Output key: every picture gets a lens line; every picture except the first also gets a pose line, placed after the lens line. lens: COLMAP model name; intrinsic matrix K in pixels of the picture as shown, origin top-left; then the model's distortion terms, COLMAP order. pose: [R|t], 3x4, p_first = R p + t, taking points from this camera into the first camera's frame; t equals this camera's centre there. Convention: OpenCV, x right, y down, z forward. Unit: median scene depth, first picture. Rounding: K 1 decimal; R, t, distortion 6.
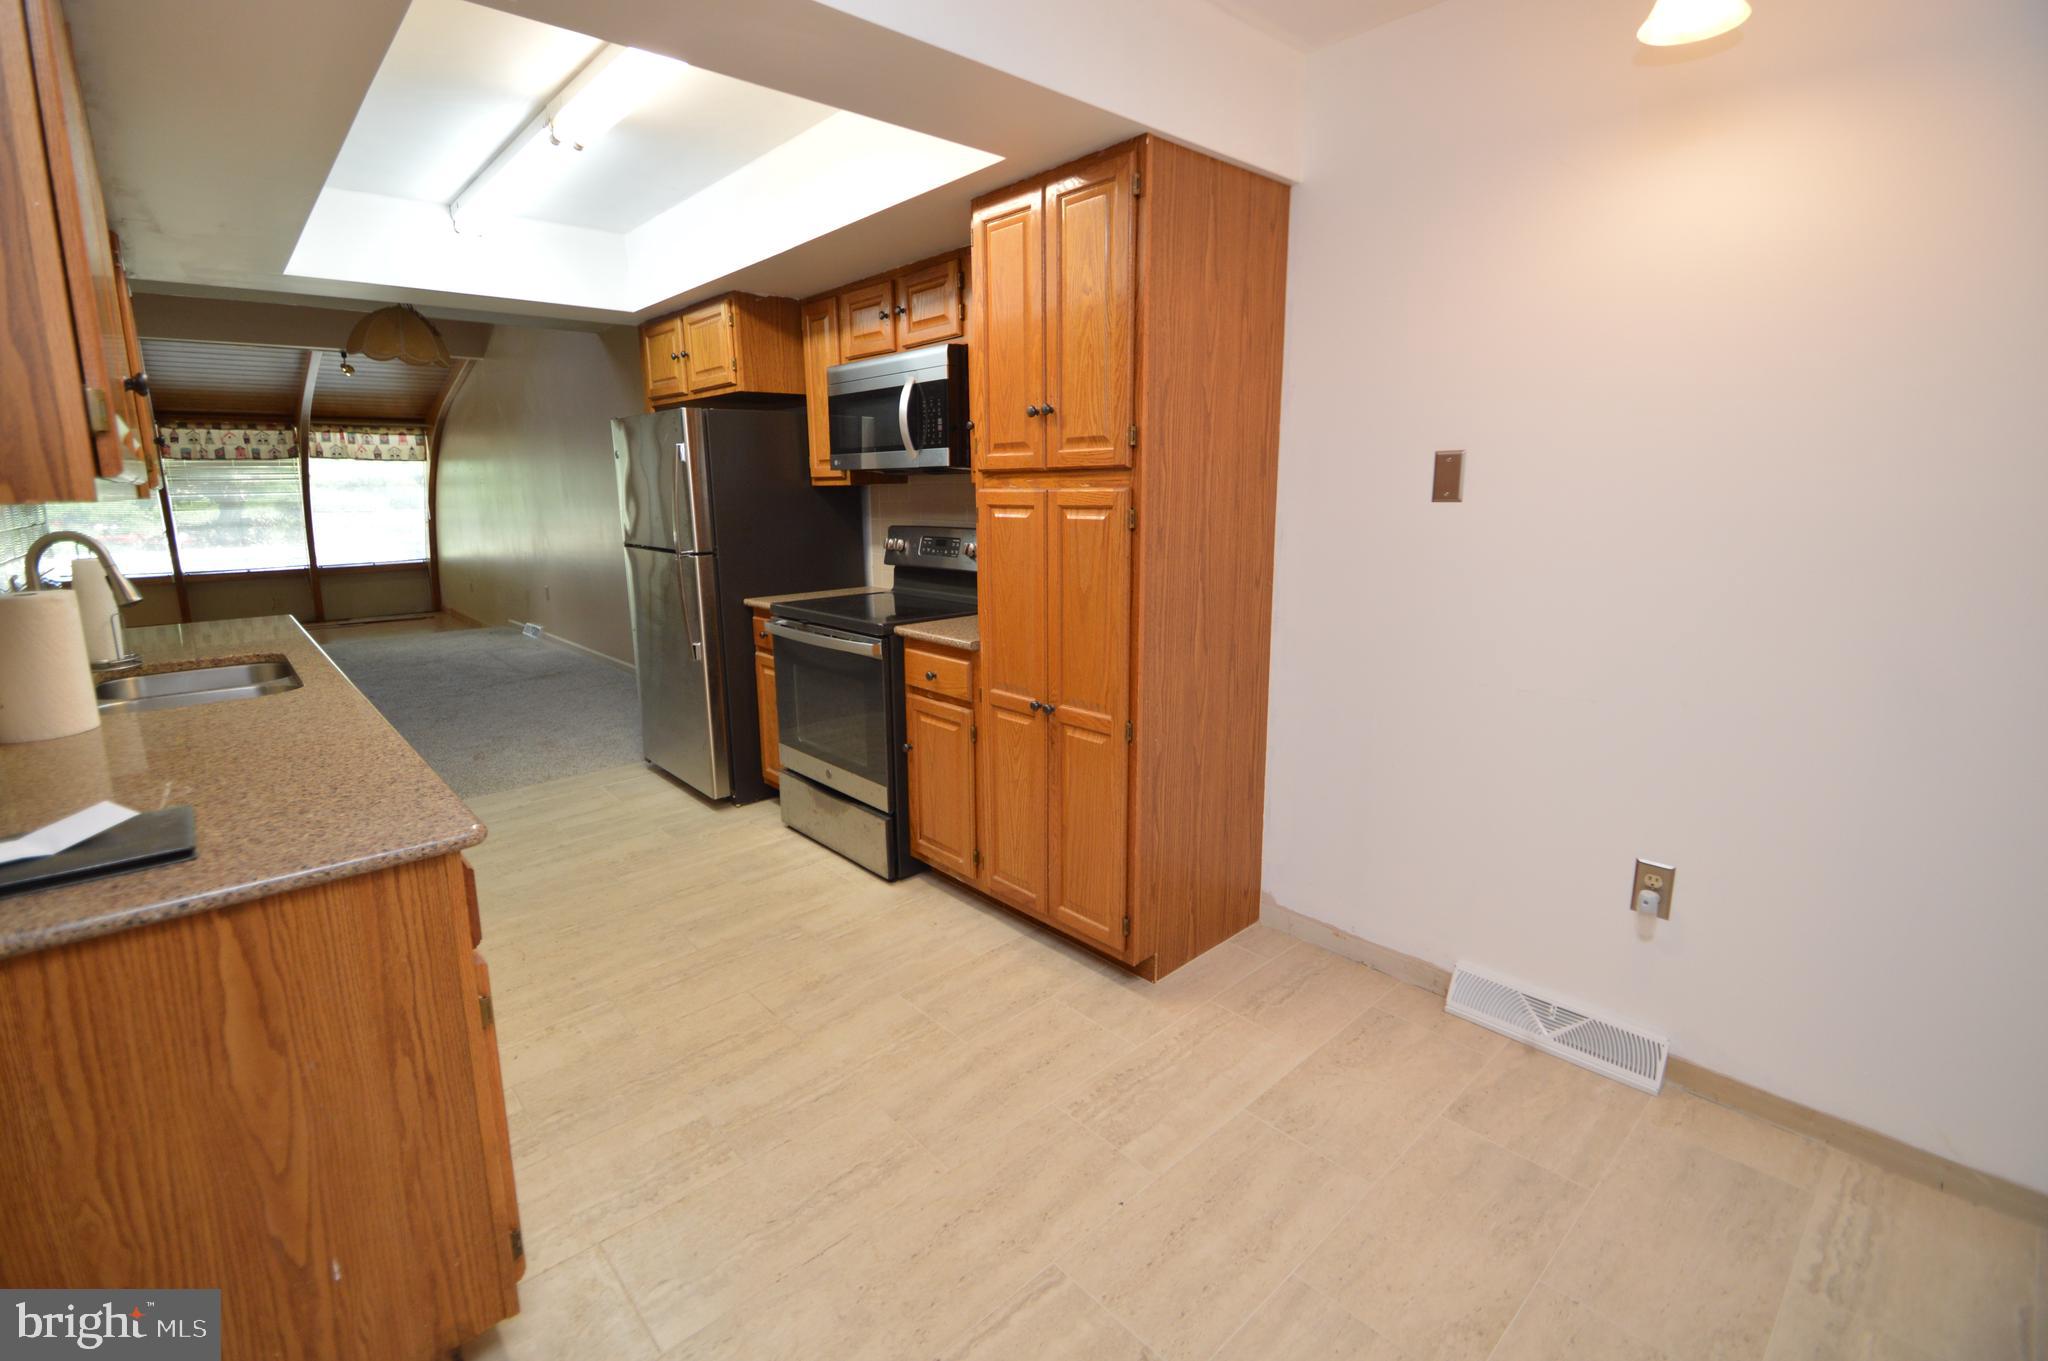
lens RADIAL K [[907.1, 0, 1014.8], [0, 907.1, 656.4], [0, 0, 1]] dist [0.004648, -0.013284]
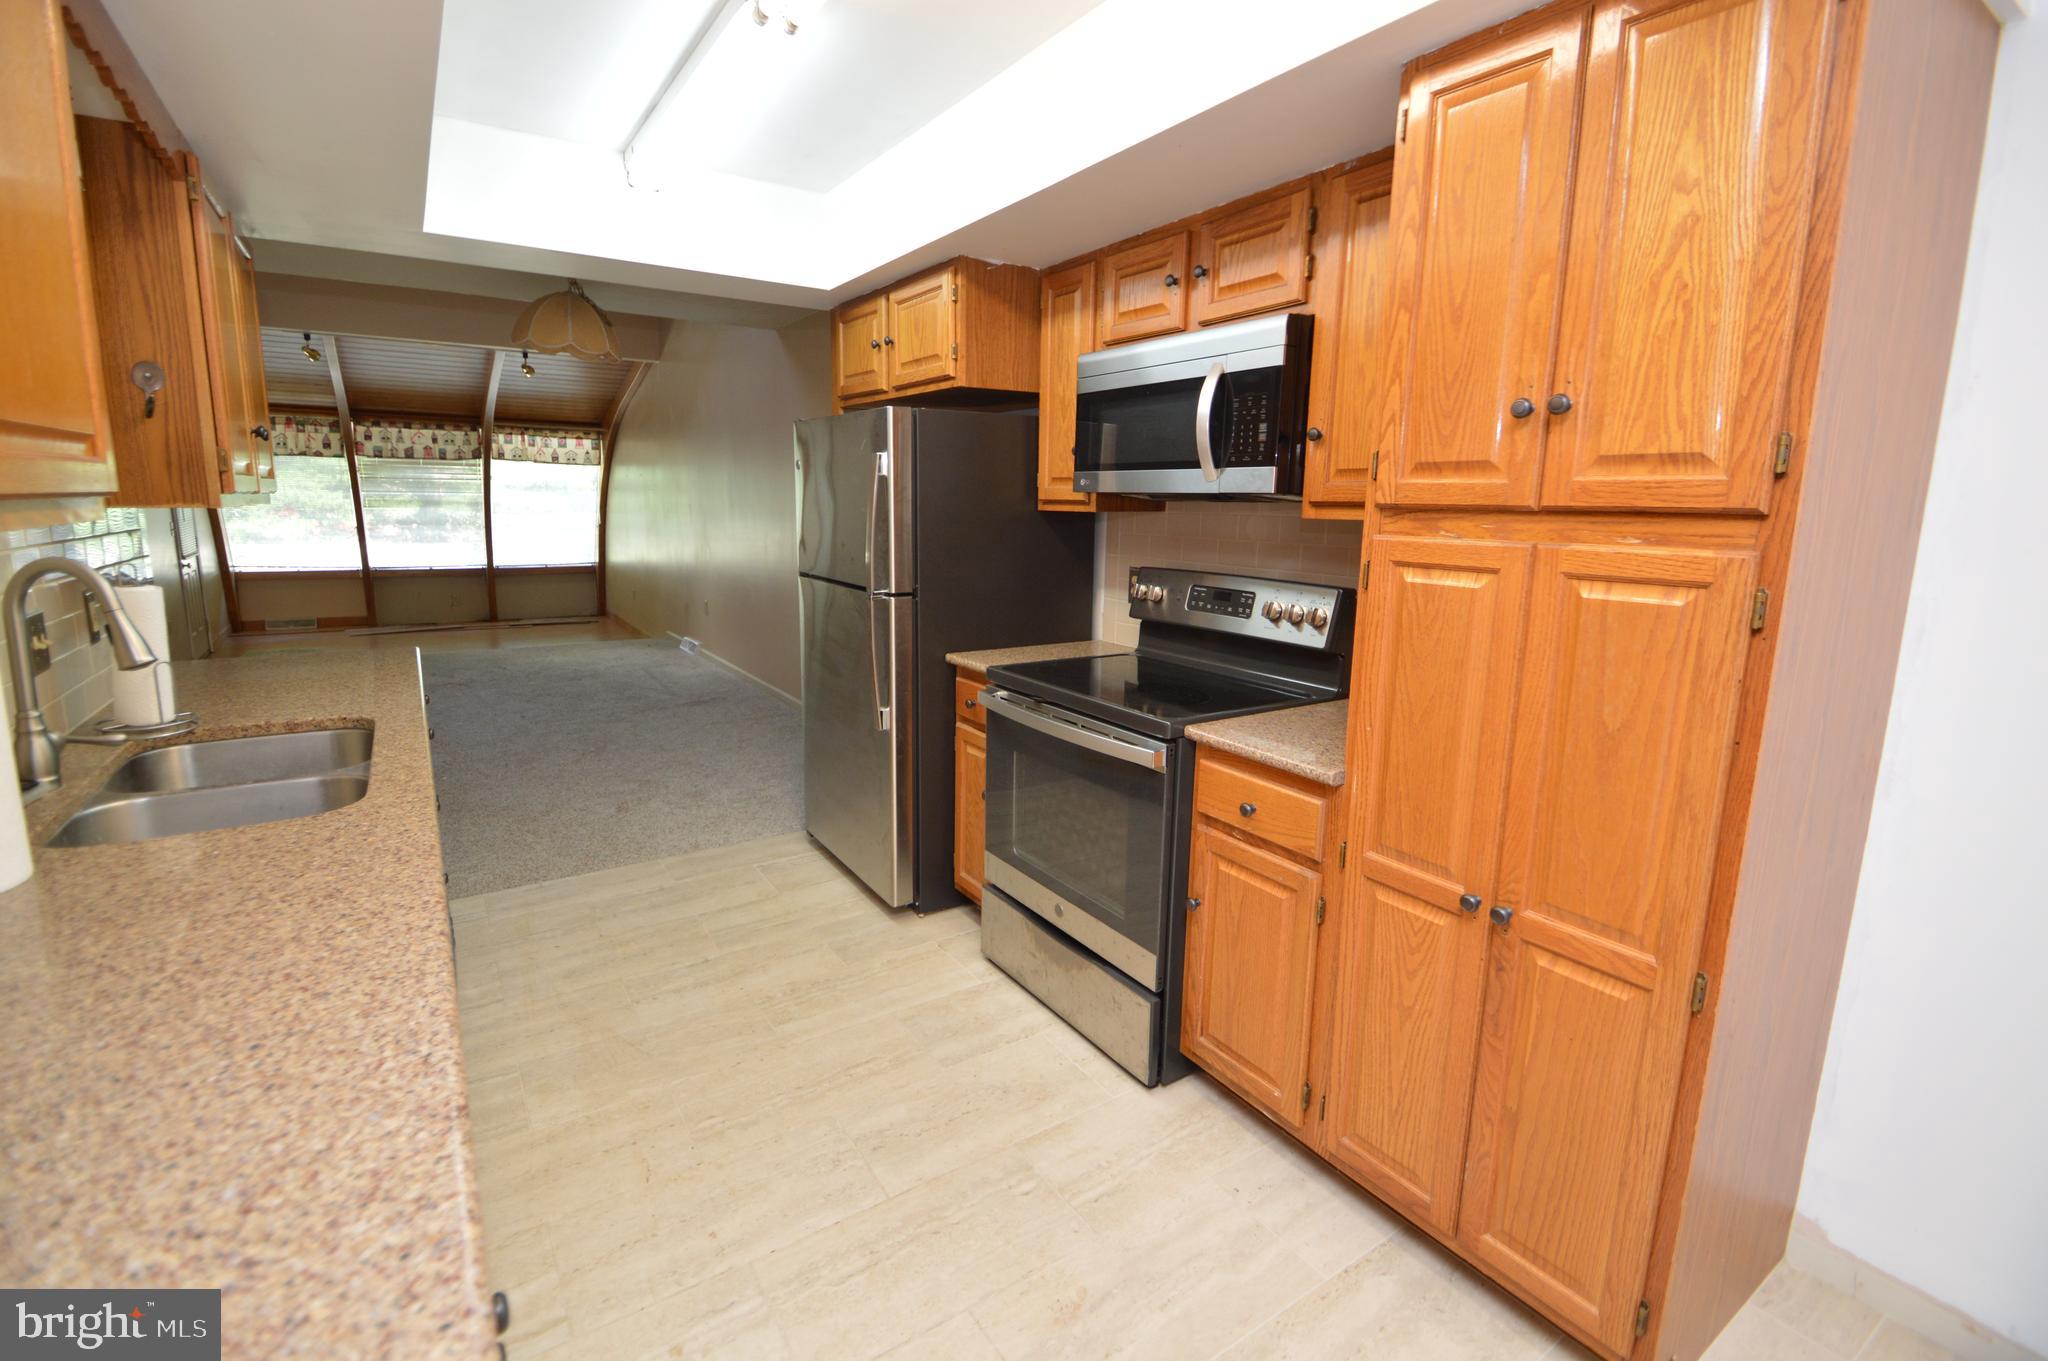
lens RADIAL K [[907.1, 0, 1013.9], [0, 907.1, 654.4], [0, 0, 1]] dist [0.004648, -0.013284]
pose [[0.988047, 0.053087, -0.144725, -0.160492], [-0.055767, 0.998338, -0.014525, -0.067810], [0.143713, 0.022422, 0.989365, 0.299453]]
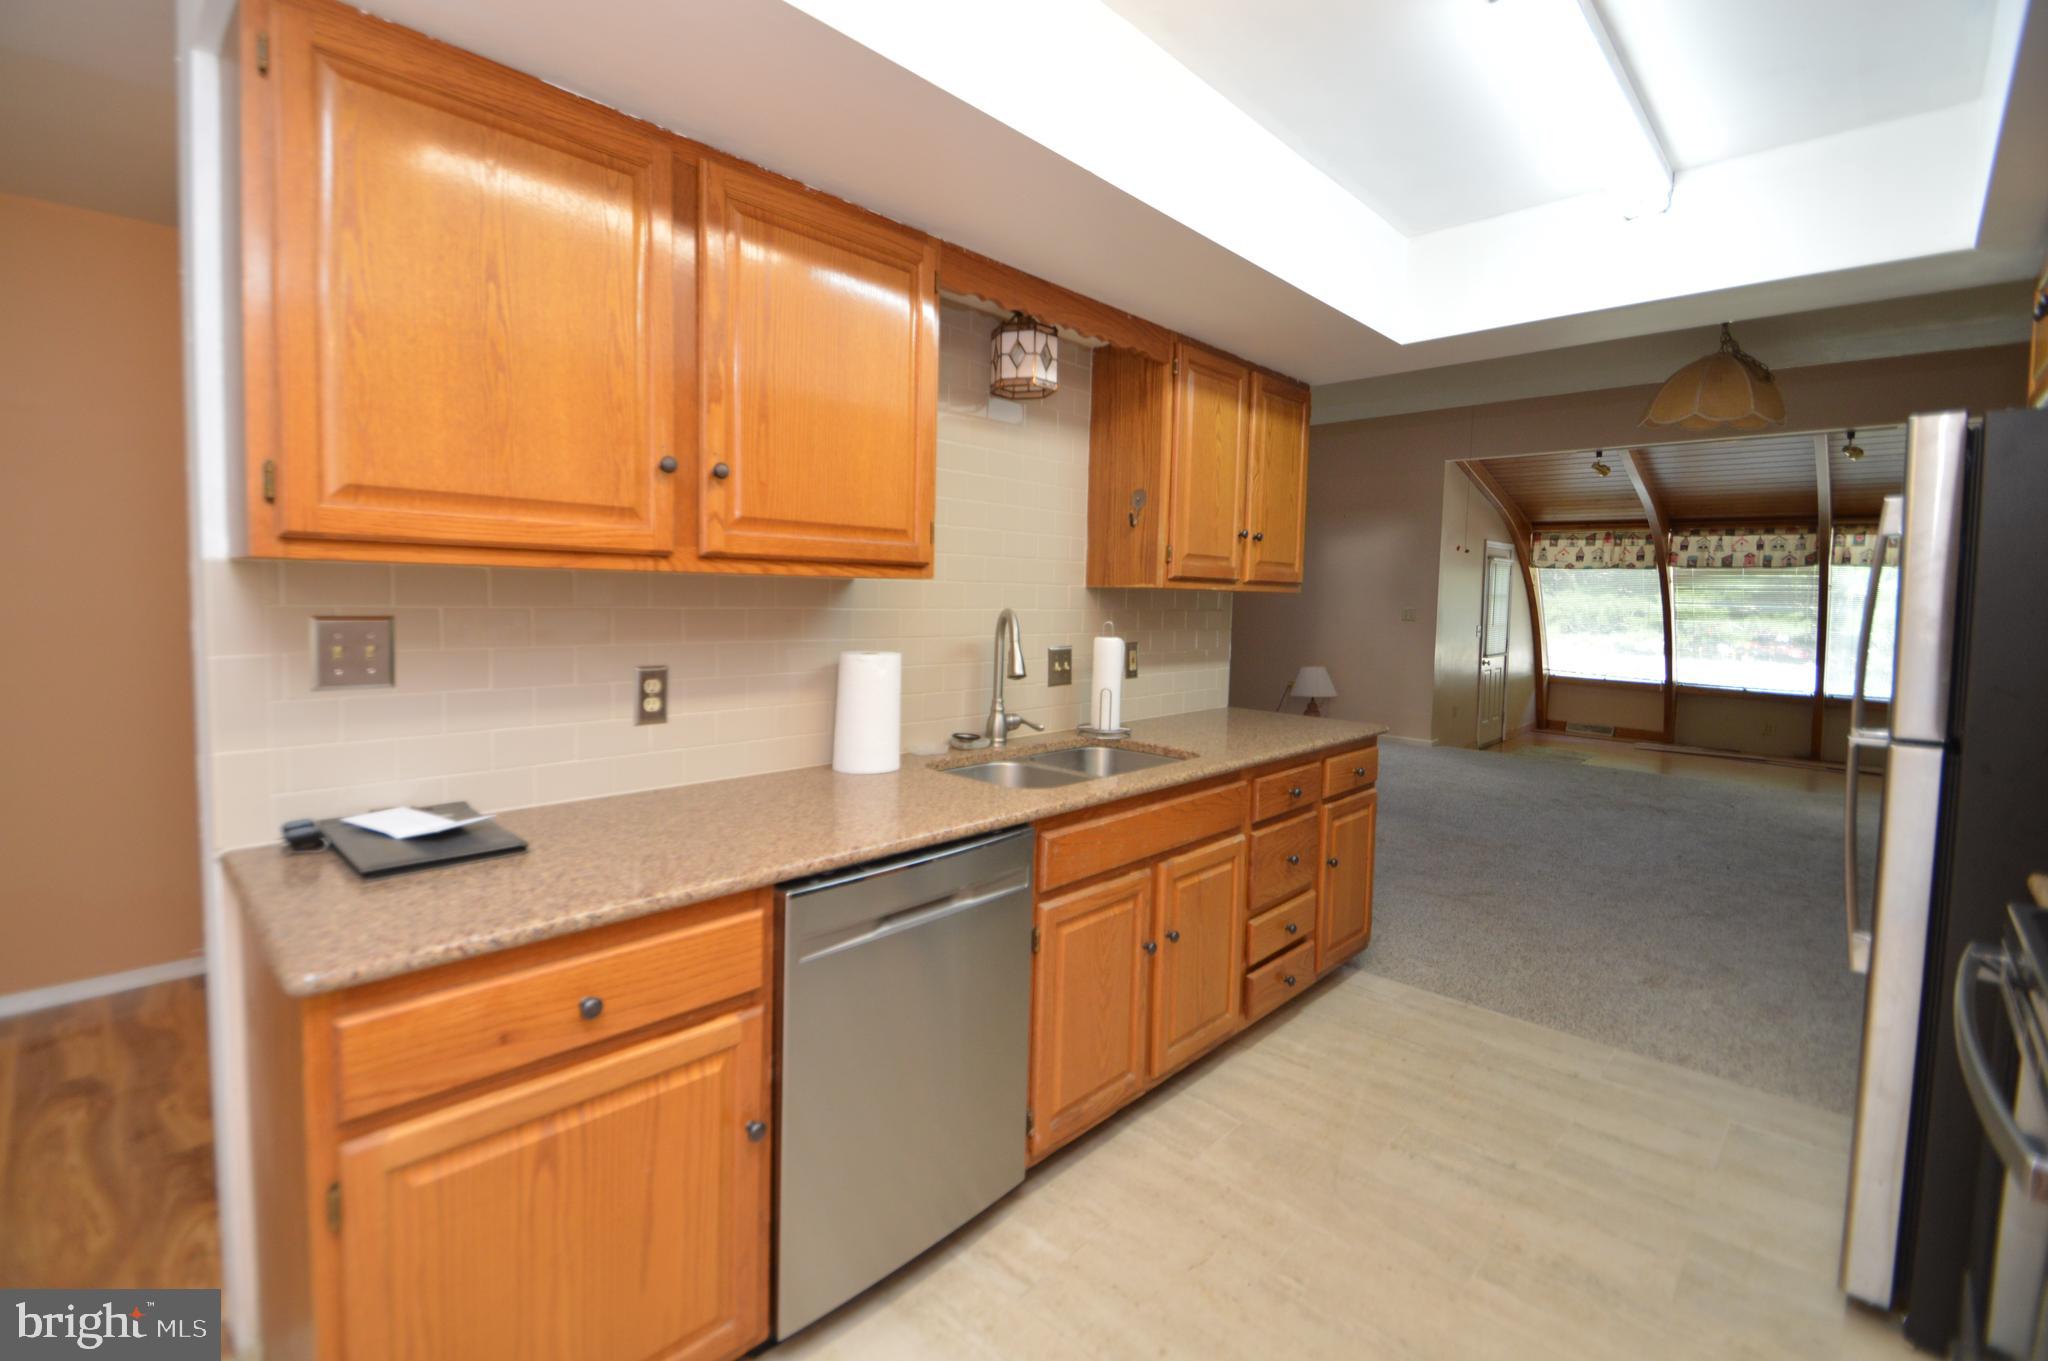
lens RADIAL K [[907.1, 0, 961.4], [0, 907.1, 651.7], [0, 0, 1]] dist [0.004648, -0.013284]
pose [[0.033221, 0.077133, -0.996467, 0.077830], [-0.206441, 0.976046, 0.068670, -0.108603], [0.977895, 0.203430, 0.048348, 0.626790]]
